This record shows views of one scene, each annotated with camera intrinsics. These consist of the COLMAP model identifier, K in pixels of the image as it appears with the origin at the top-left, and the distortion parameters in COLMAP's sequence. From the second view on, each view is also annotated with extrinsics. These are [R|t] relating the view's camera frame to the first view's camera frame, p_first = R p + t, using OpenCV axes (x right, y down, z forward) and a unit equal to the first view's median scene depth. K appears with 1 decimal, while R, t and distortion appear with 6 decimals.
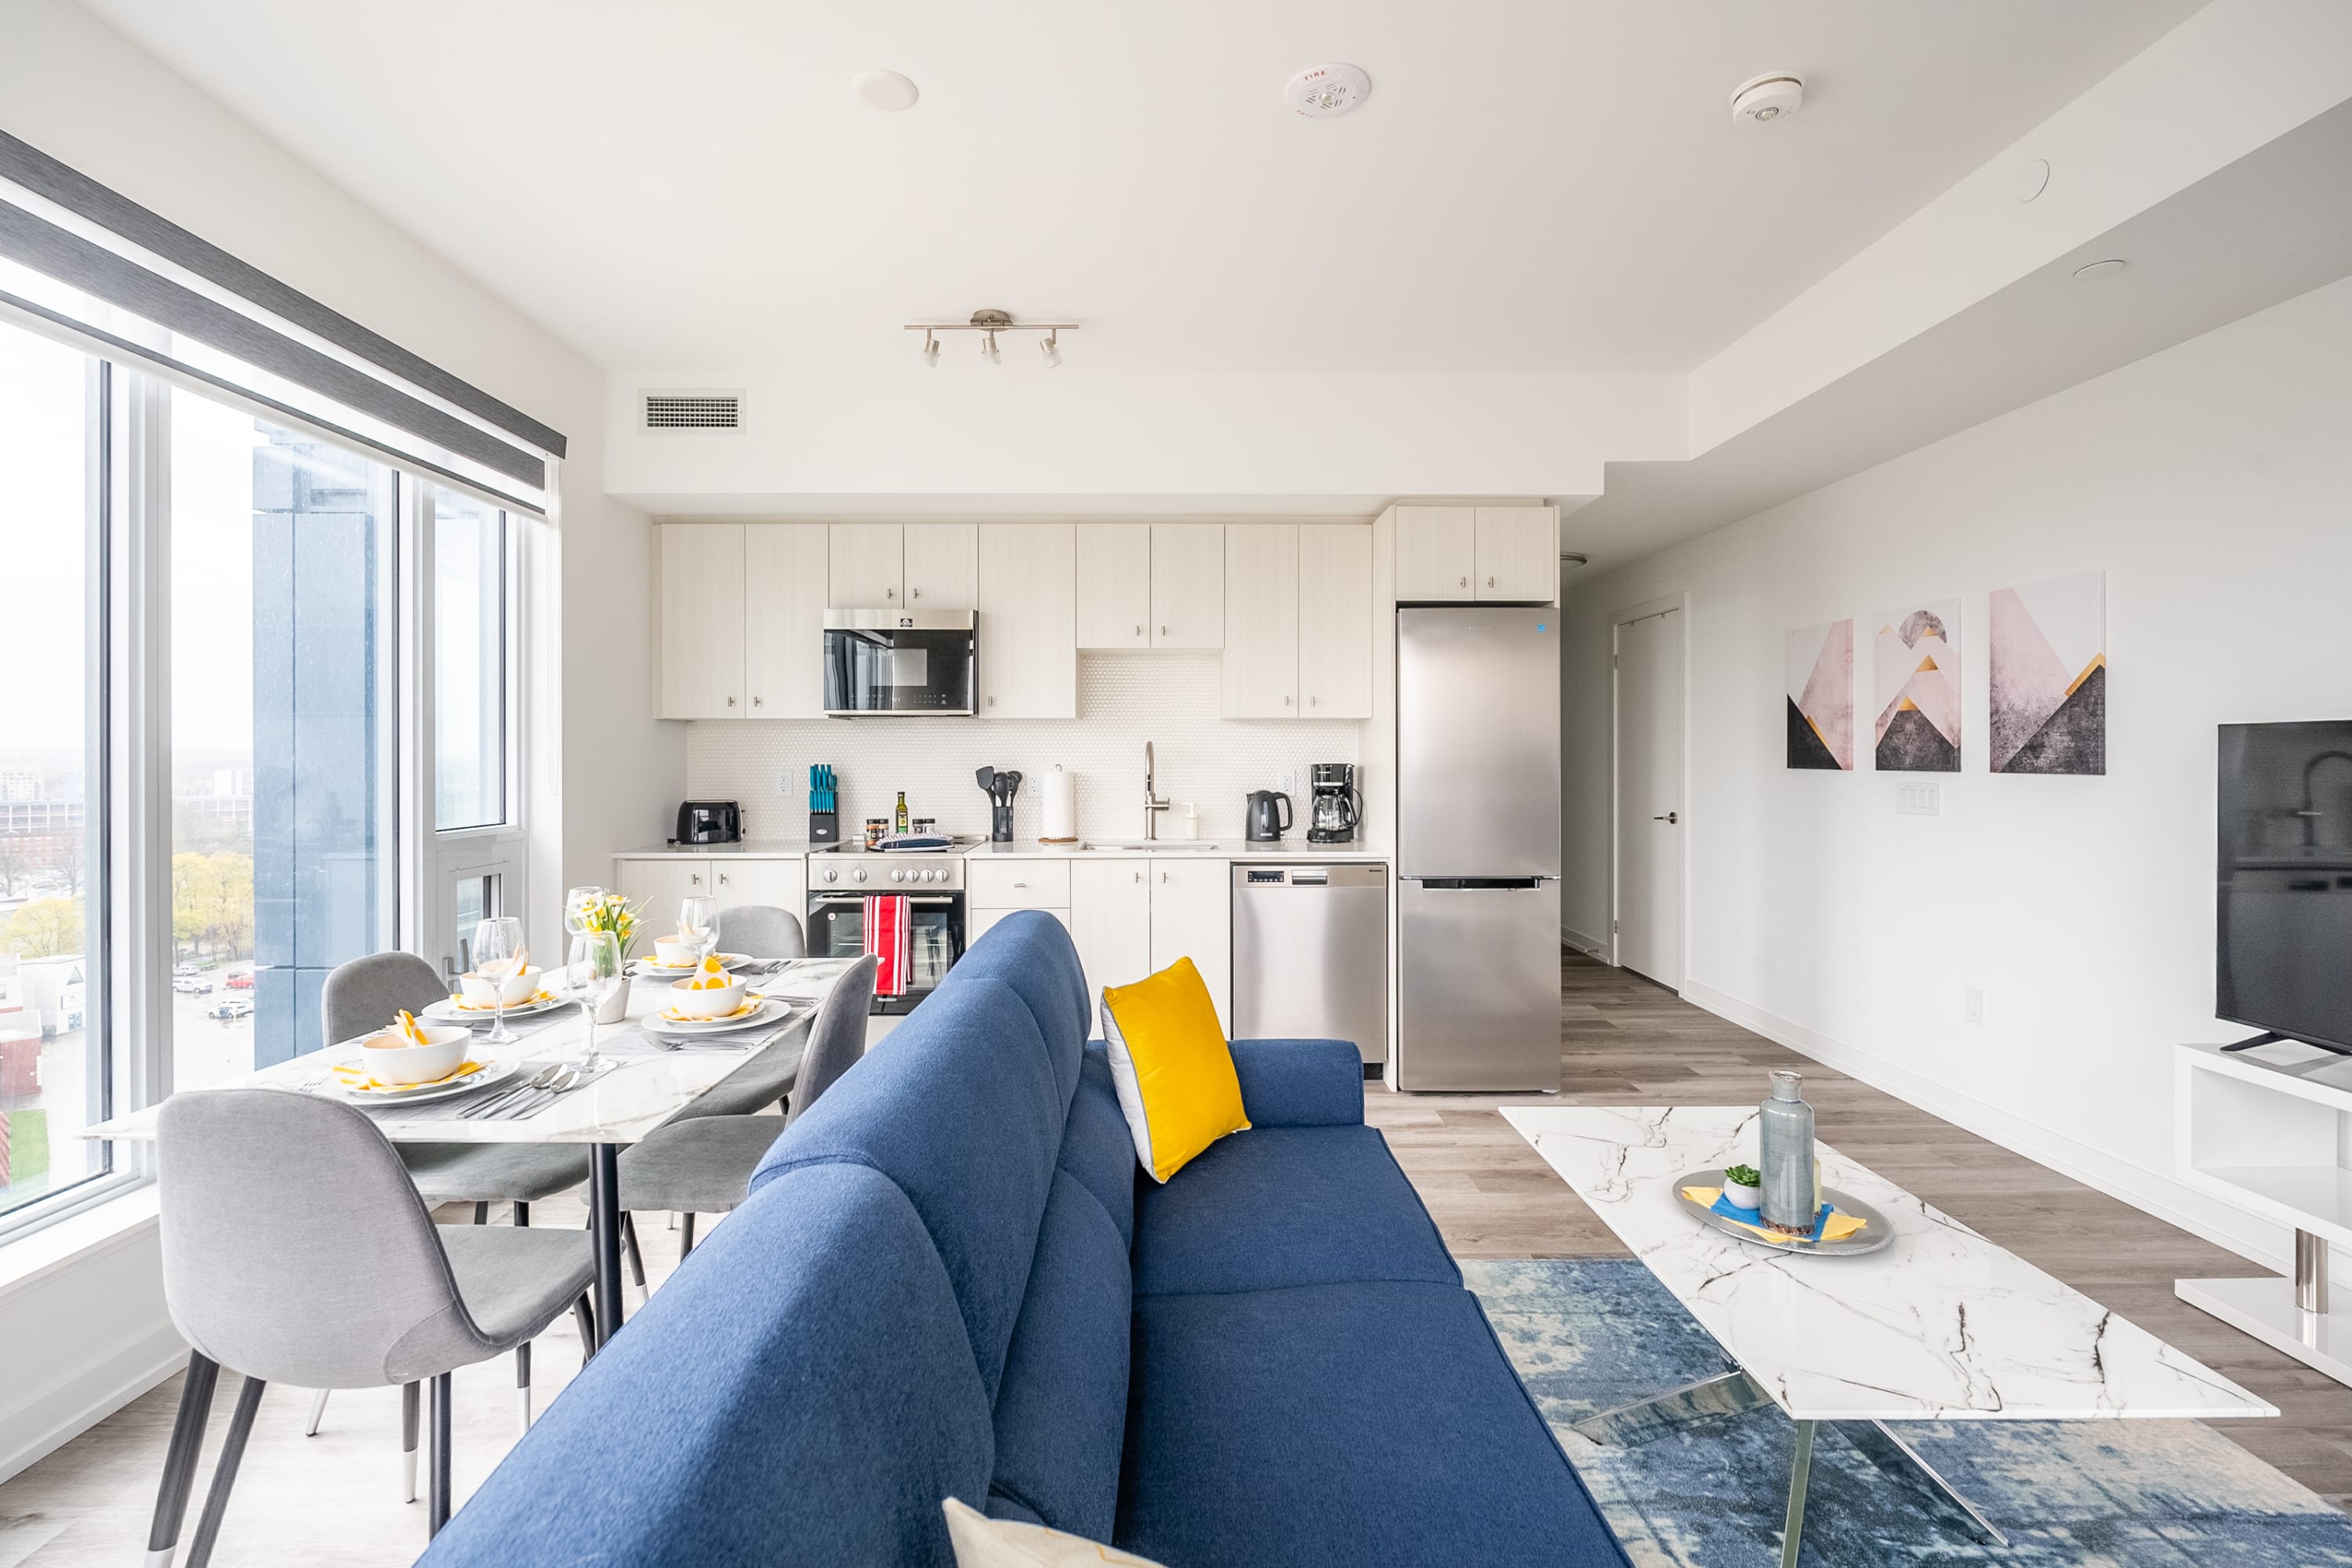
lens RADIAL K [[1031.7, 0, 1175.7], [0, 1031.7, 751.3], [0, 0, 1]] dist [-0.004820, 0.000138]
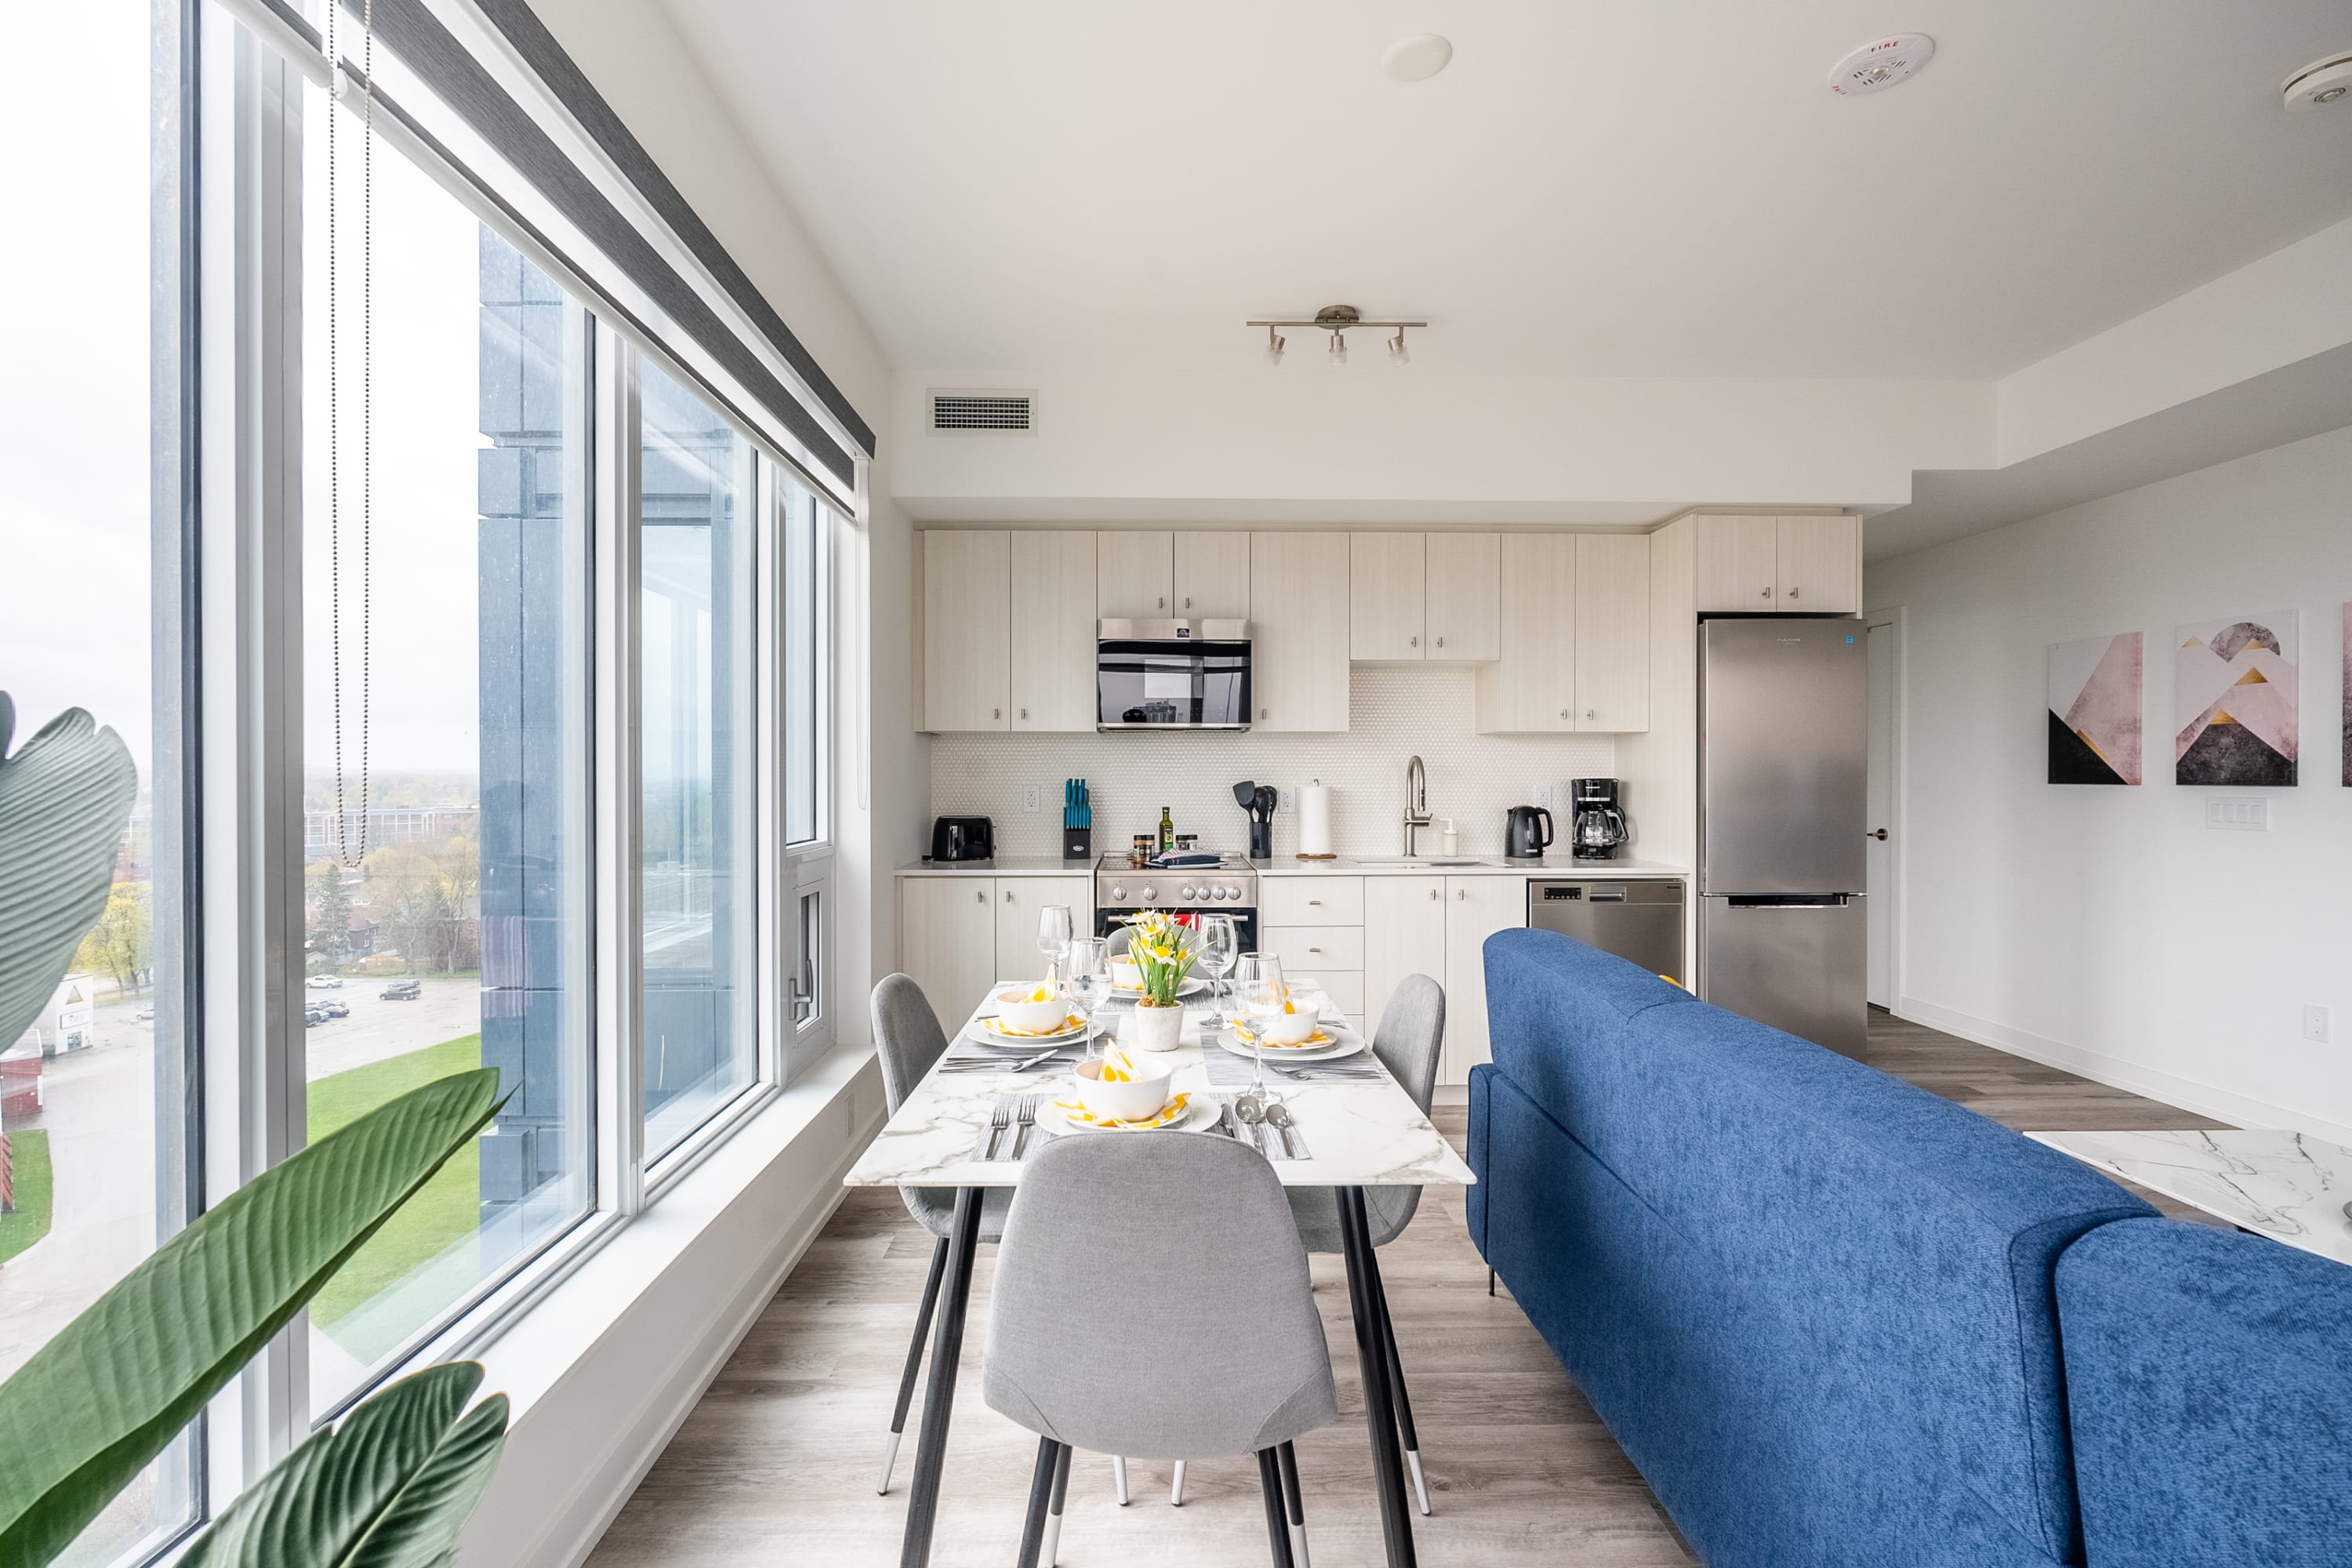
lens RADIAL K [[1022.8, 0, 1187.1], [0, 1022.8, 776.2], [0, 0, 1]] dist [-0.005382, -0.000303]
pose [[0.999917, 0.000580, 0.012901, -0.264628], [-0.000646, 0.999987, 0.005110, 0.005301], [-0.012898, -0.005117, 0.999904, 0.035171]]
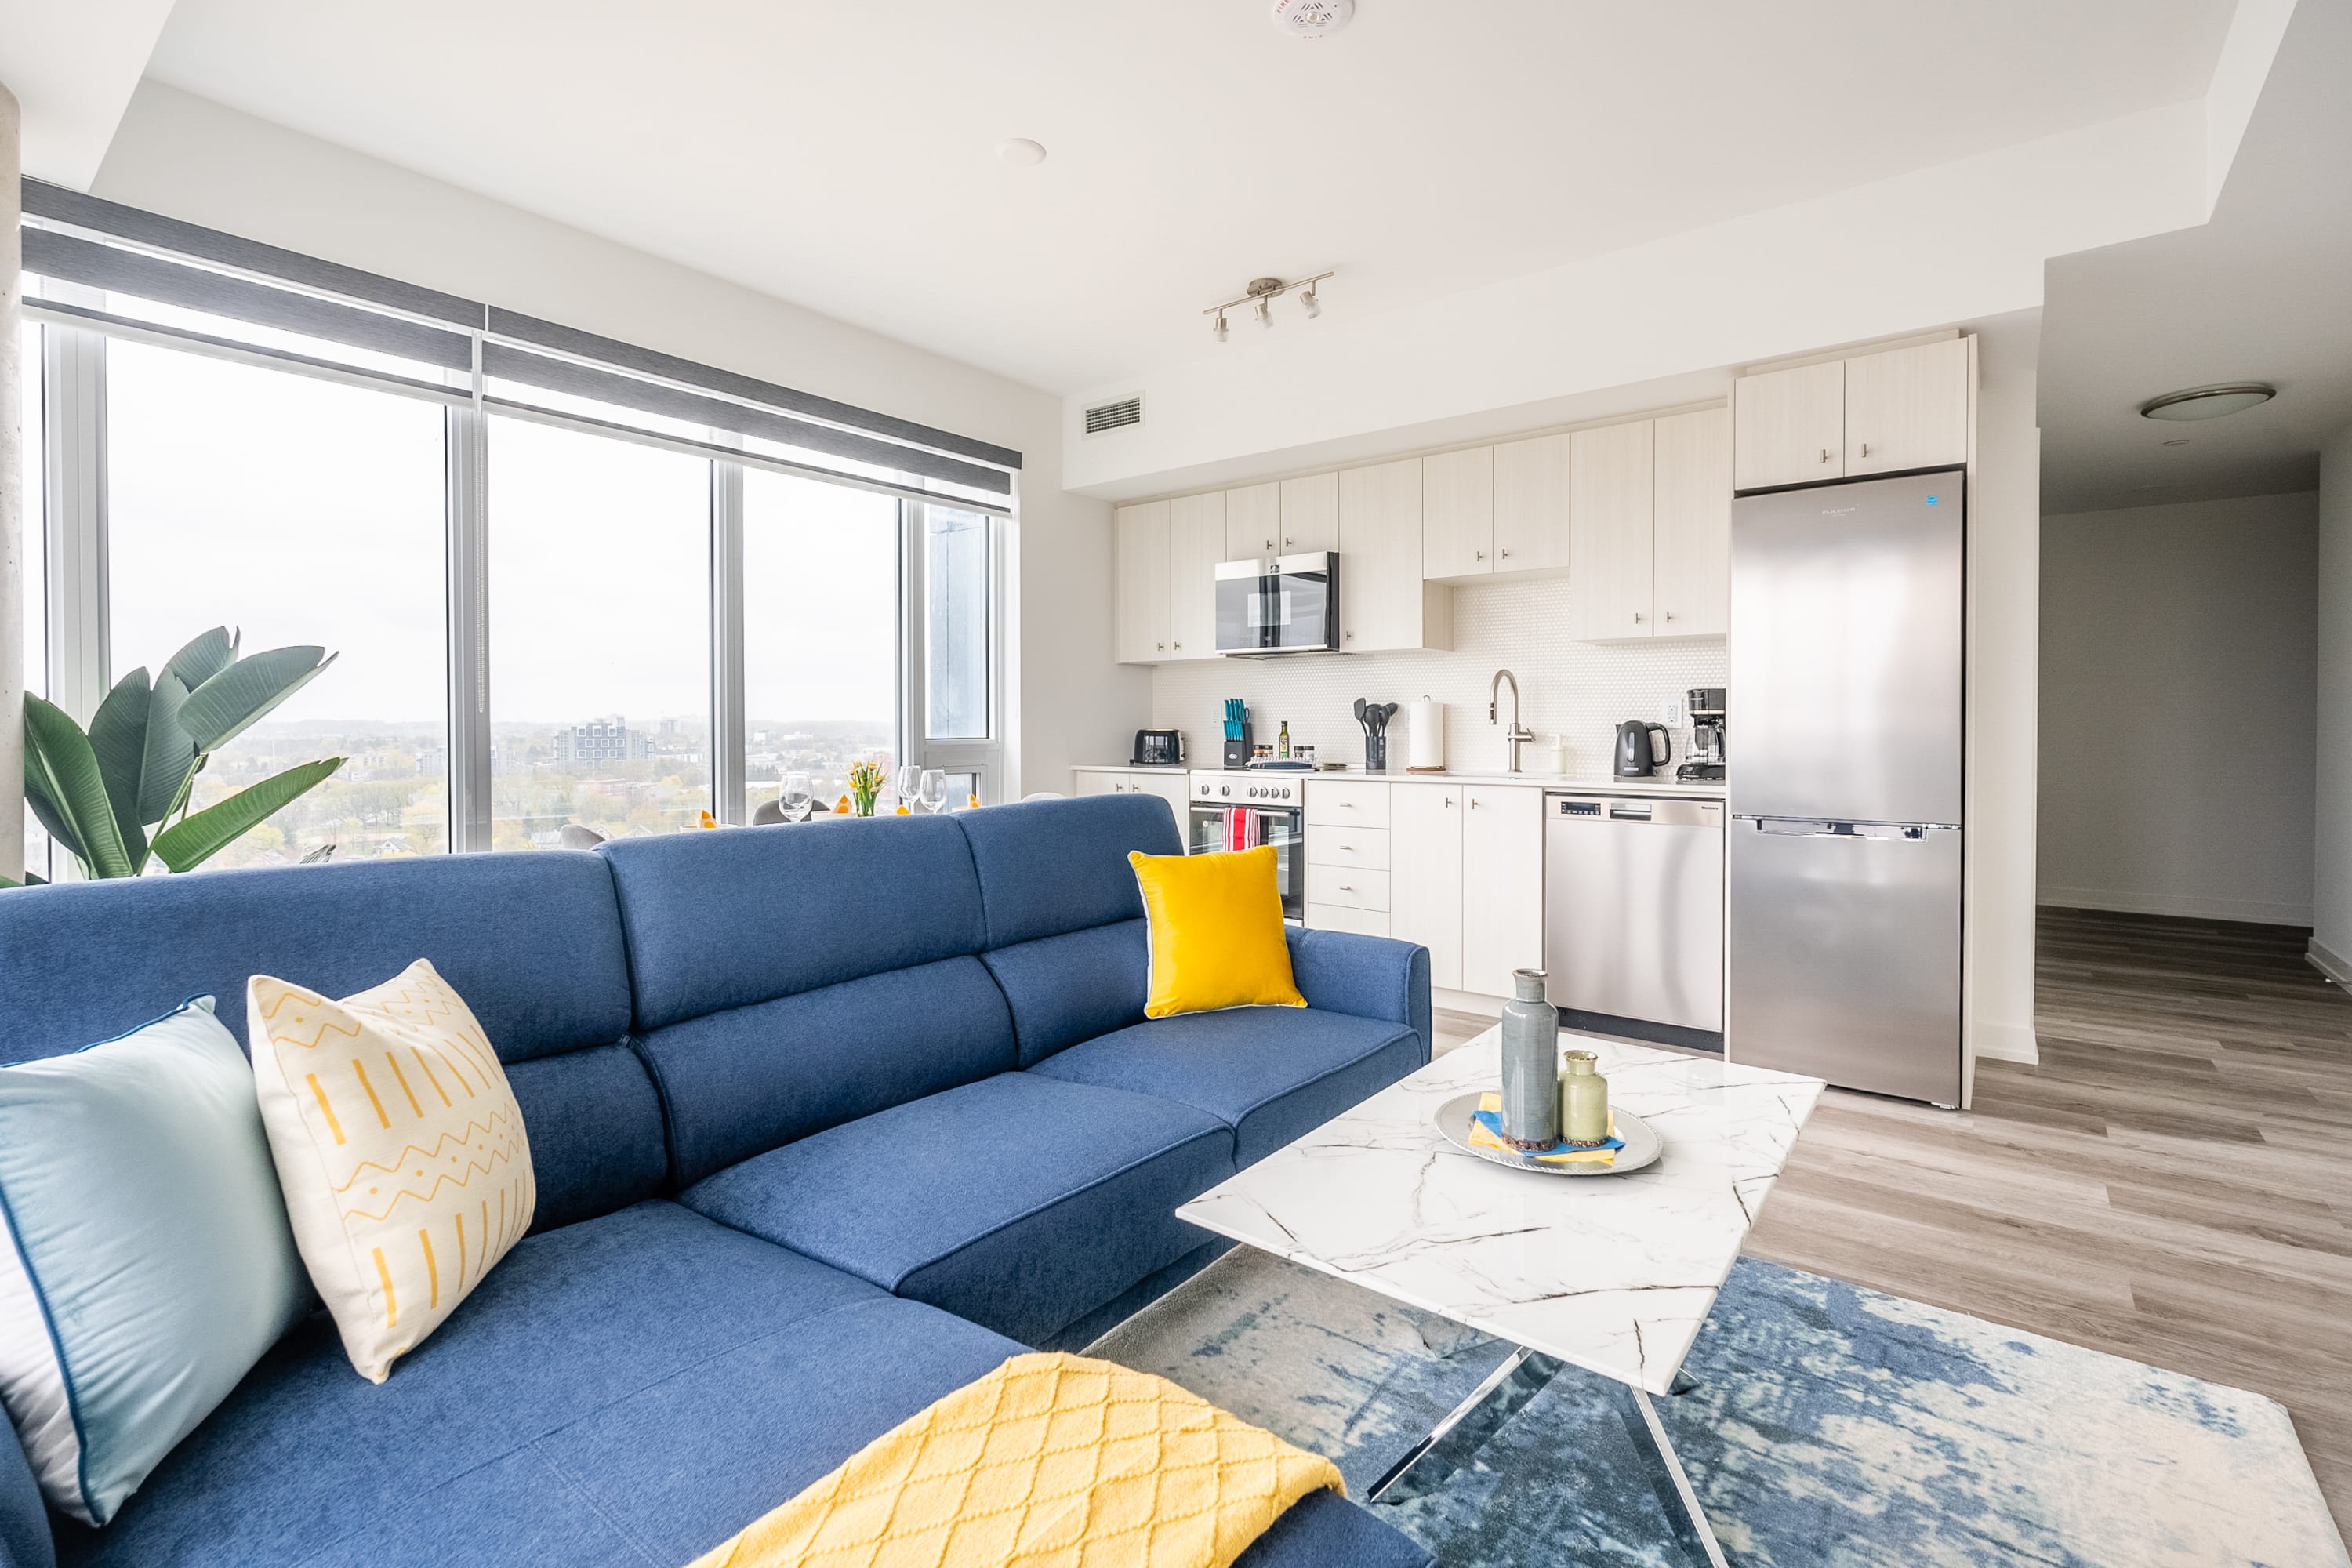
lens RADIAL K [[1049.5, 0, 1197.8], [0, 1049.5, 736.5], [0, 0, 1]] dist [-0.010457, -0.000287]
pose [[0.785931, 0.007619, -0.618267, 0.373299], [0.003770, 0.999846, 0.017114, 0.036868], [0.618303, -0.015781, 0.785781, 0.047394]]
